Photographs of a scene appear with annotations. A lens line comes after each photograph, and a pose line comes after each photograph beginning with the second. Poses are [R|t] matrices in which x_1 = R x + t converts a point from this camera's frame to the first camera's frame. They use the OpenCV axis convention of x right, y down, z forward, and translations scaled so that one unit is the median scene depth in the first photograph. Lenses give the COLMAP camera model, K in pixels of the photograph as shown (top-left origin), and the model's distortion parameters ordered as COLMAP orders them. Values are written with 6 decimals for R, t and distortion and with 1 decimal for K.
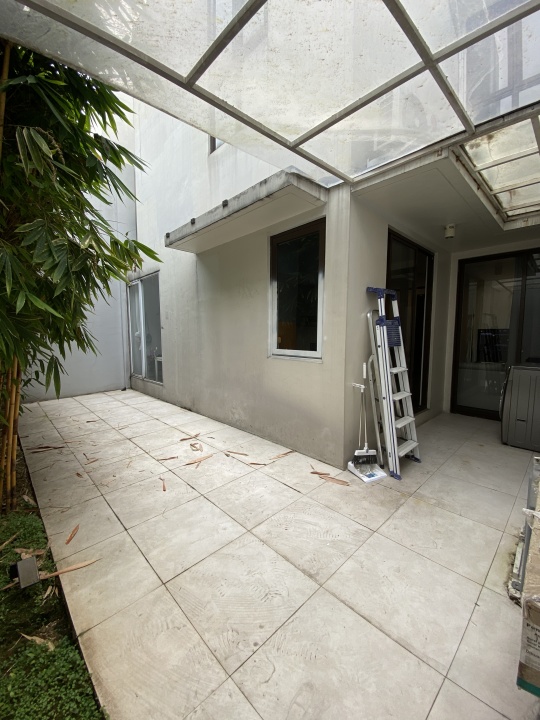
lens RADIAL K [[291.8, 0, 260.8], [0, 291.8, 359.6], [0, 0, 1]] dist [0.000347, -0.009309]
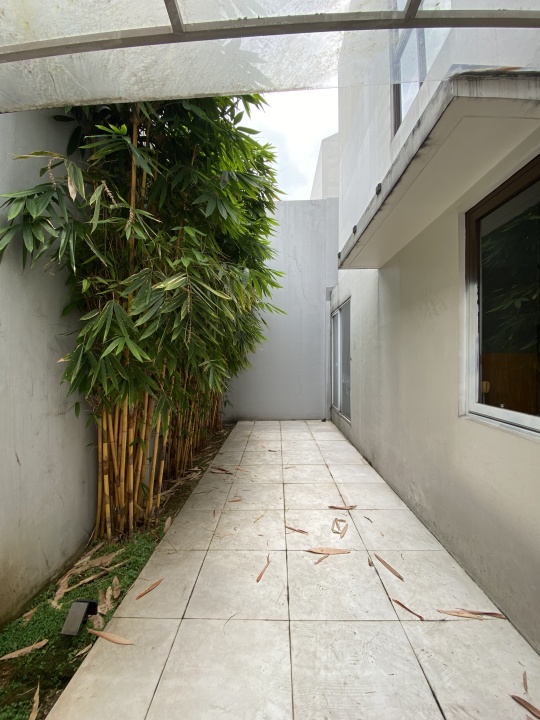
lens RADIAL K [[291.8, 0, 265.5], [0, 291.8, 356.7], [0, 0, 1]] dist [0.000347, -0.009309]
pose [[0.701230, -0.002849, -0.712929, 0.167052], [-0.062271, 0.995925, -0.065229, -0.062905], [0.710210, 0.090135, 0.698196, 0.316460]]
